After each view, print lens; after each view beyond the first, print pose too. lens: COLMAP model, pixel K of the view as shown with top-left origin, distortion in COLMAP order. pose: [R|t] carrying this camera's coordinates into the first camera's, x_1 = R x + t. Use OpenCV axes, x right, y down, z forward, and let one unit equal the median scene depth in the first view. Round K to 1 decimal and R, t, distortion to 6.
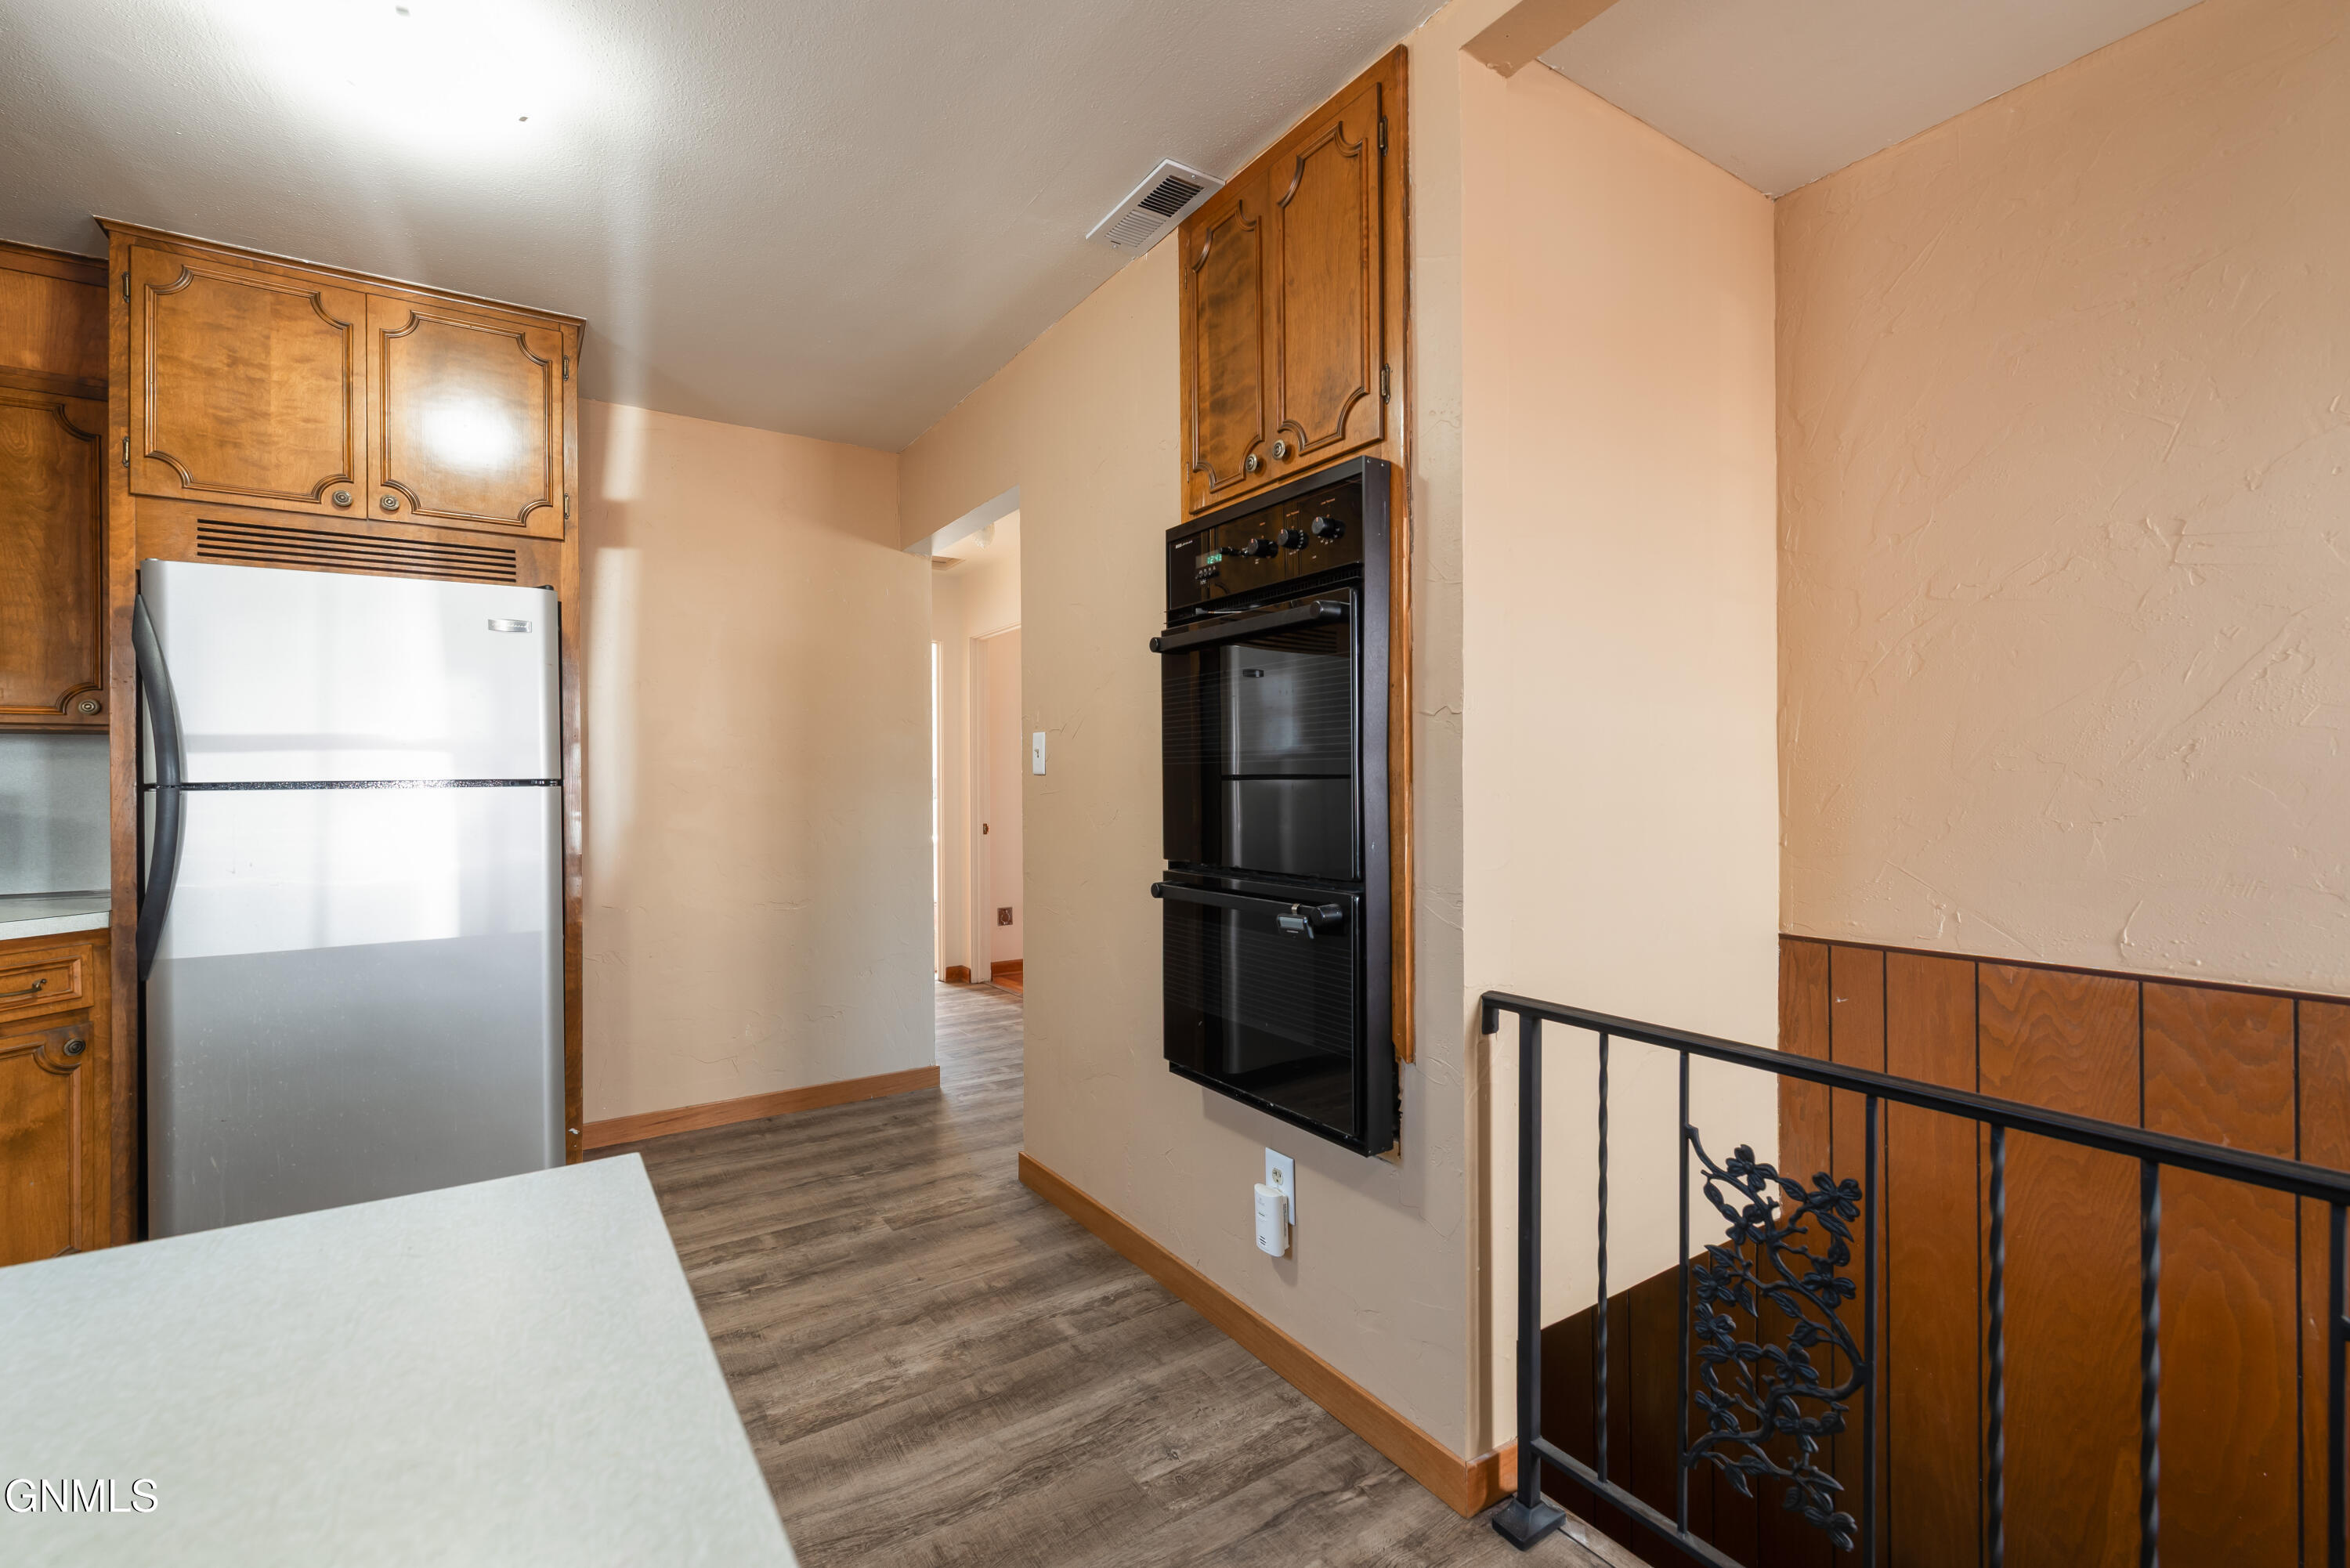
lens RADIAL K [[1008.5, 0, 1179.2], [0, 1008.5, 772.6], [0, 0, 1]] dist [0.000676, -0.001158]
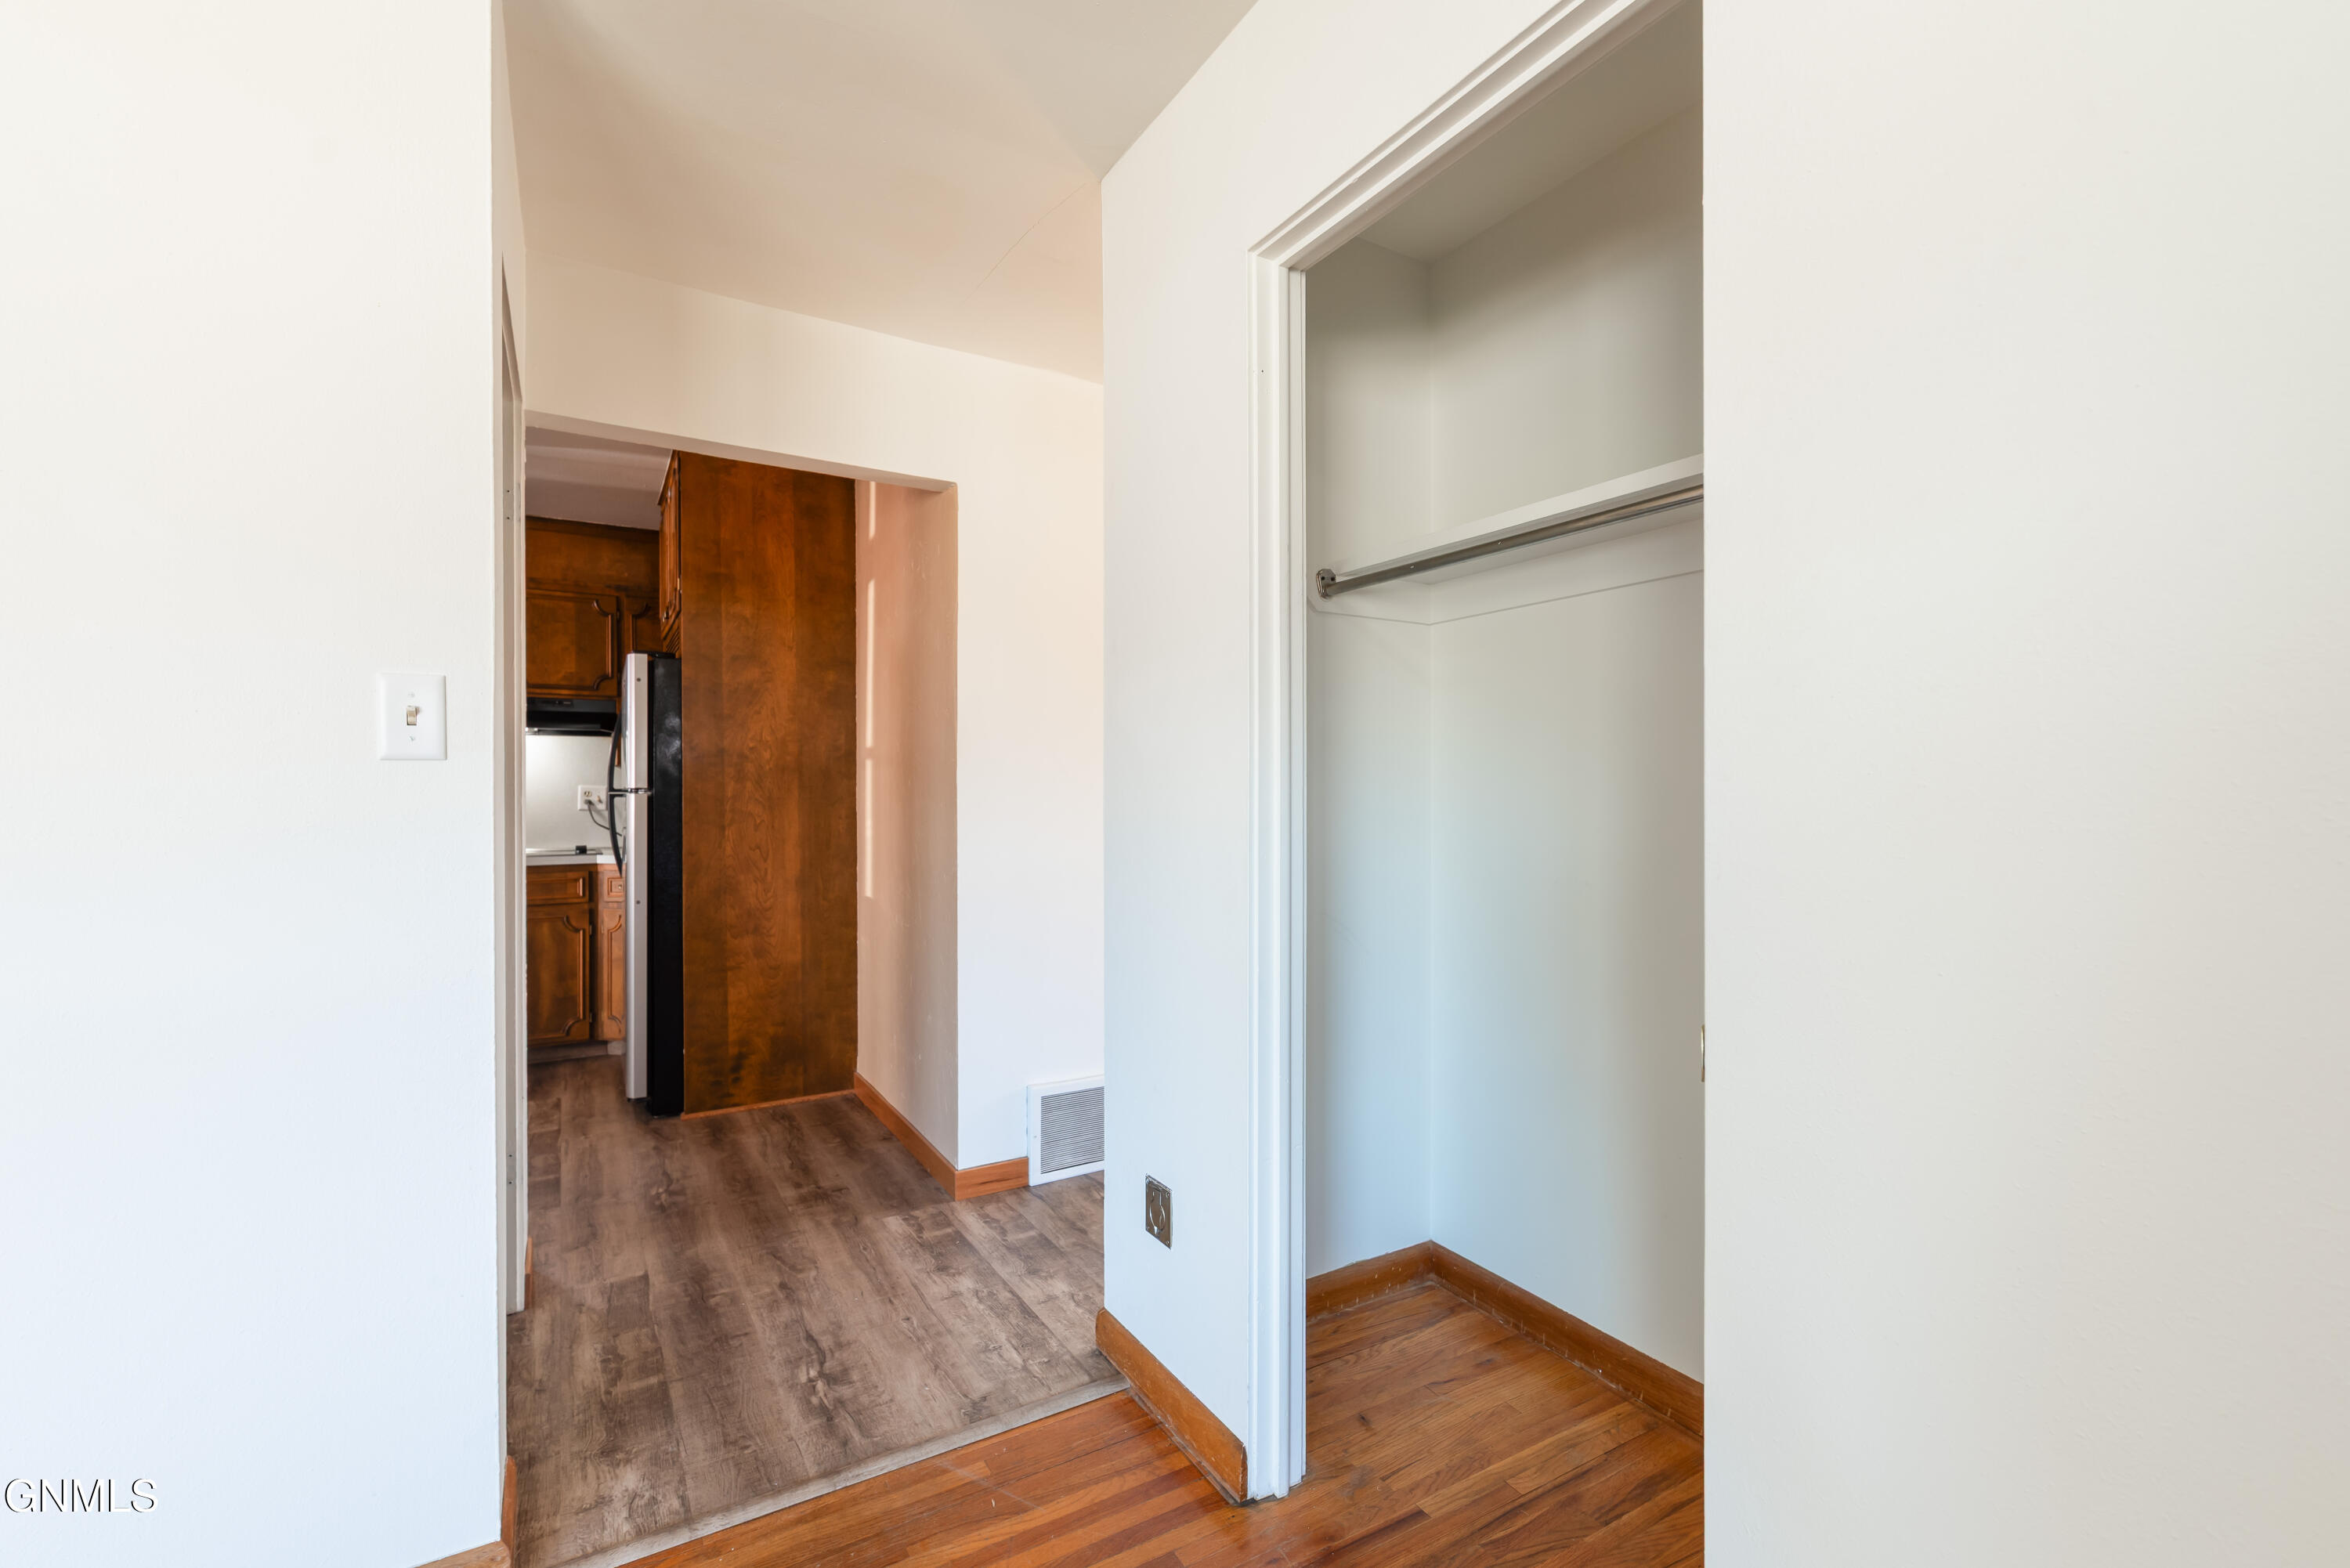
lens RADIAL K [[1008.5, 0, 1189.5], [0, 1008.5, 787.9], [0, 0, 1]] dist [0.000676, -0.001158]
pose [[-0.041187, 0.002937, -0.999147, 0.822284], [0.012203, 0.999923, 0.002437, 0.012953], [0.999077, -0.012092, -0.041219, 2.004467]]
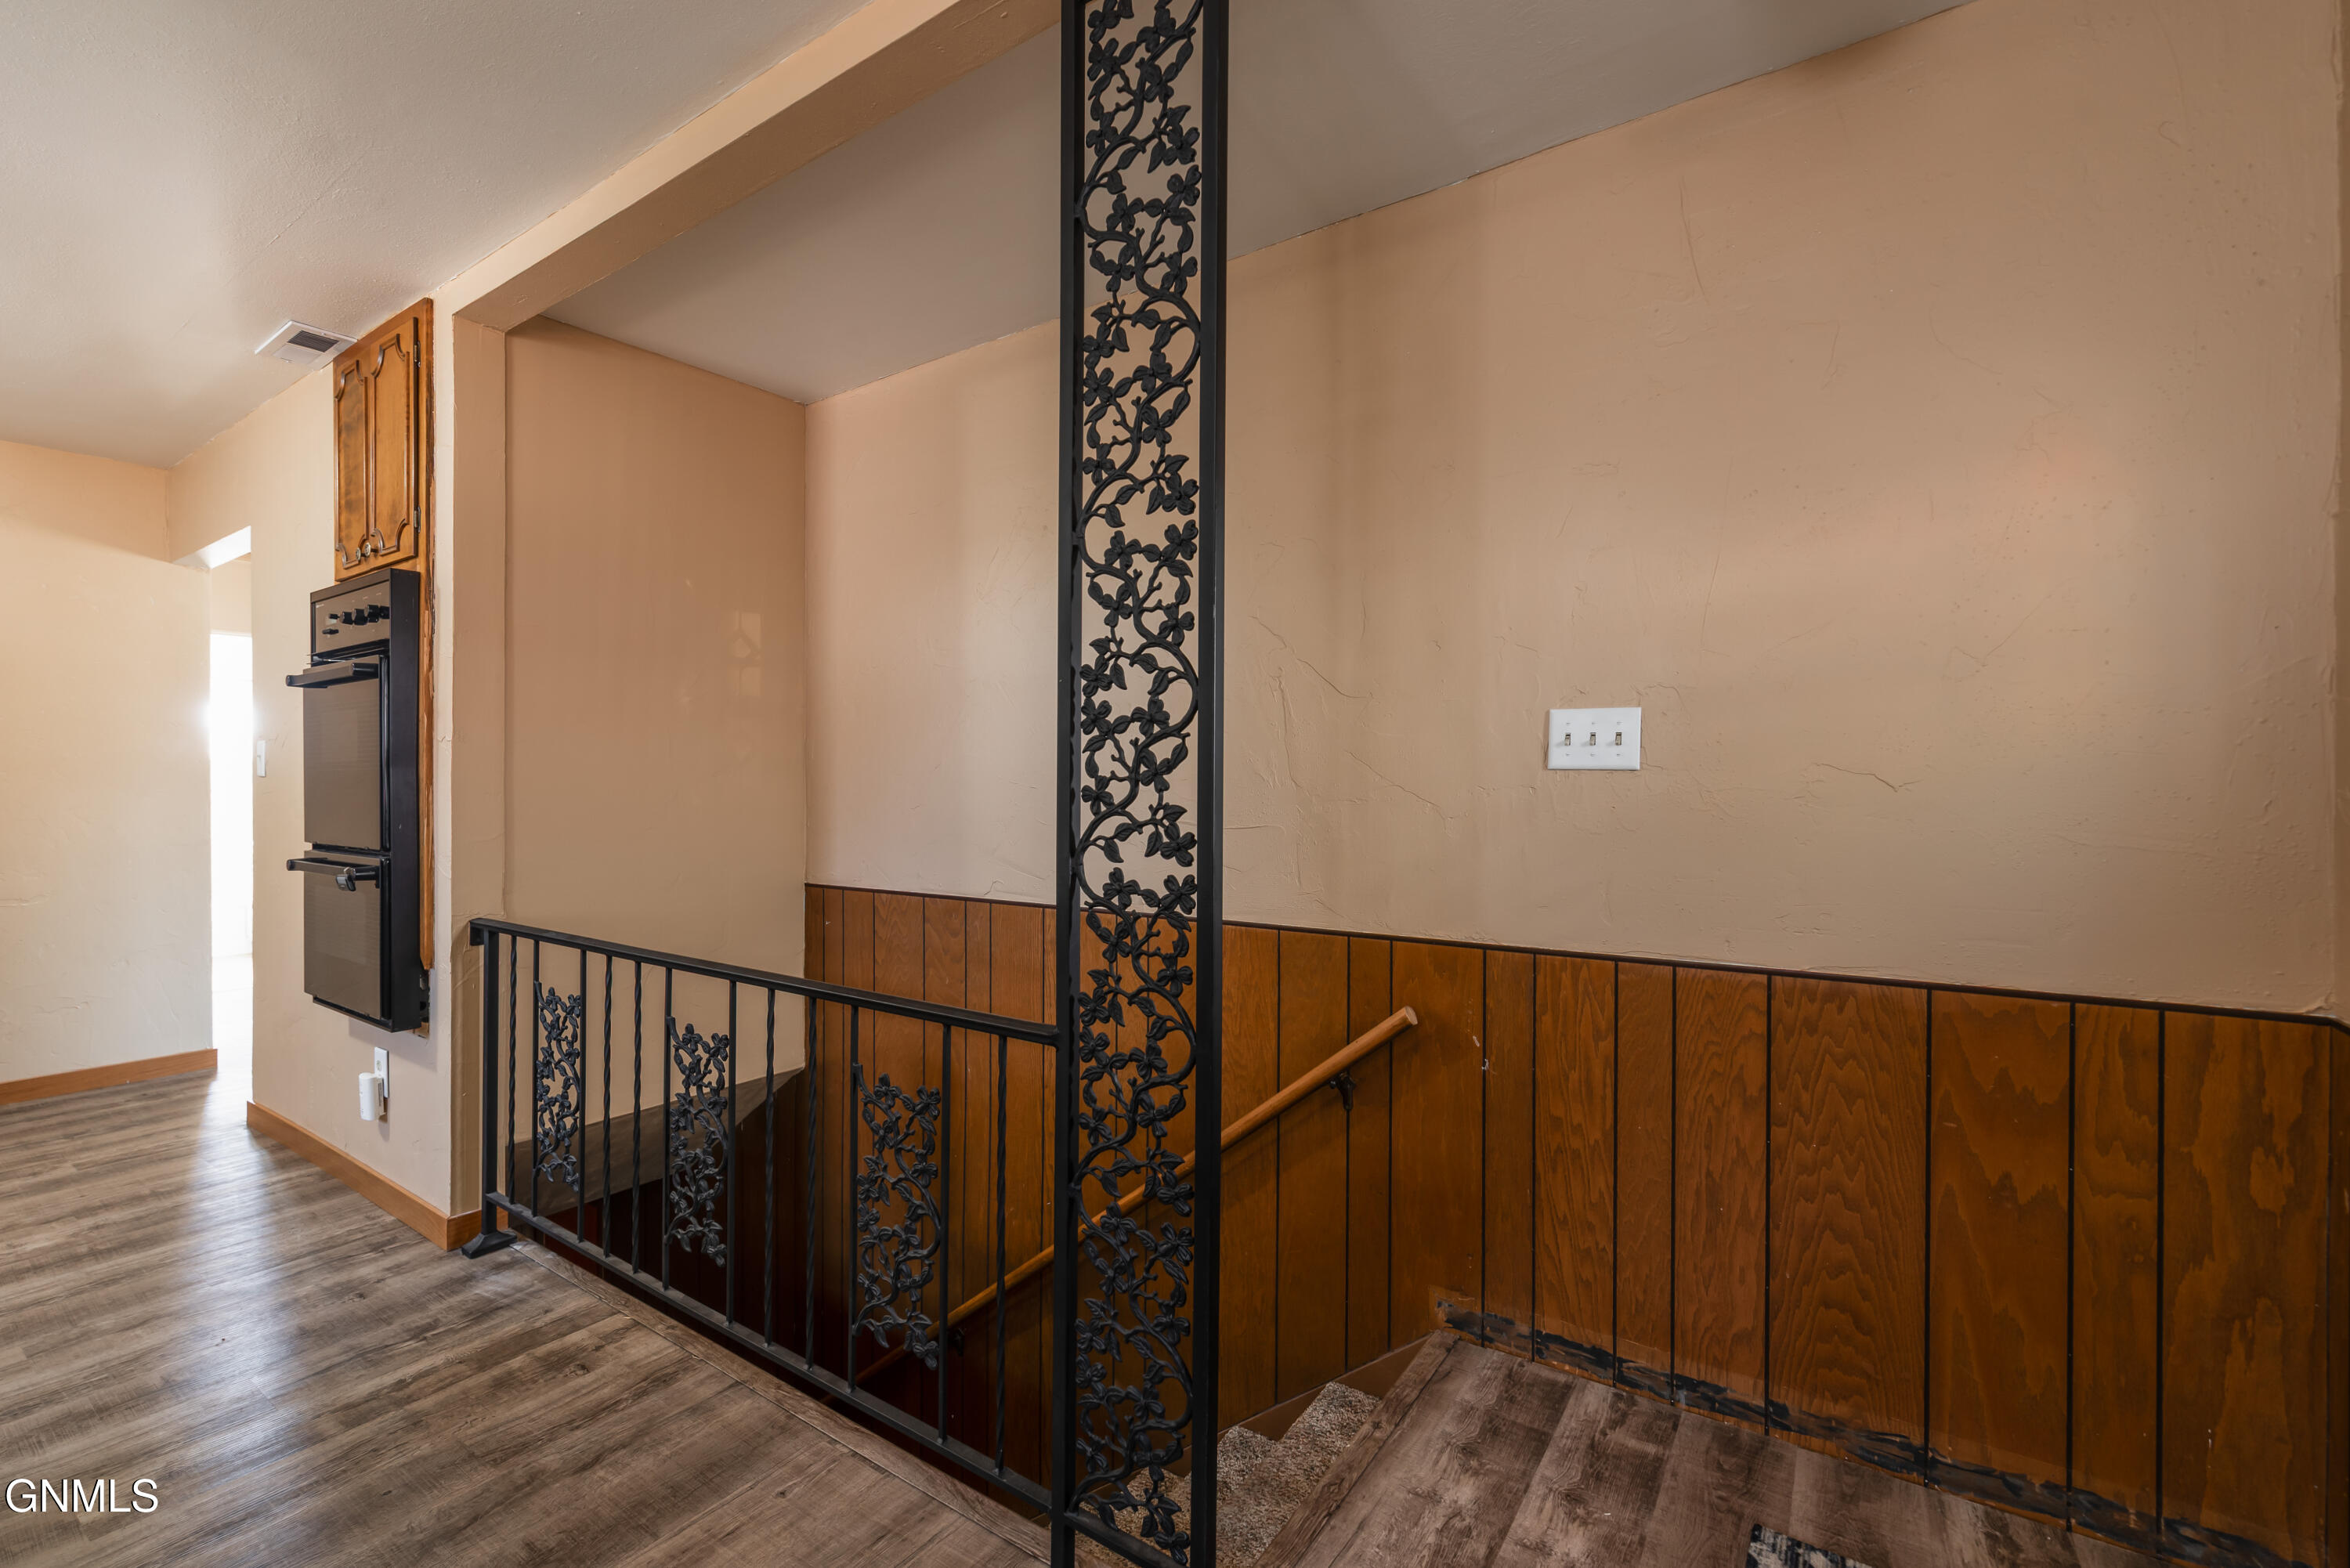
lens RADIAL K [[1008.5, 0, 1185.8], [0, 1008.5, 780.5], [0, 0, 1]] dist [0.000676, -0.001158]
pose [[0.928793, 0.004969, 0.370566, 0.525011], [-0.007710, 0.999953, 0.005918, -0.010592], [-0.370519, -0.008354, 0.928787, -0.607013]]
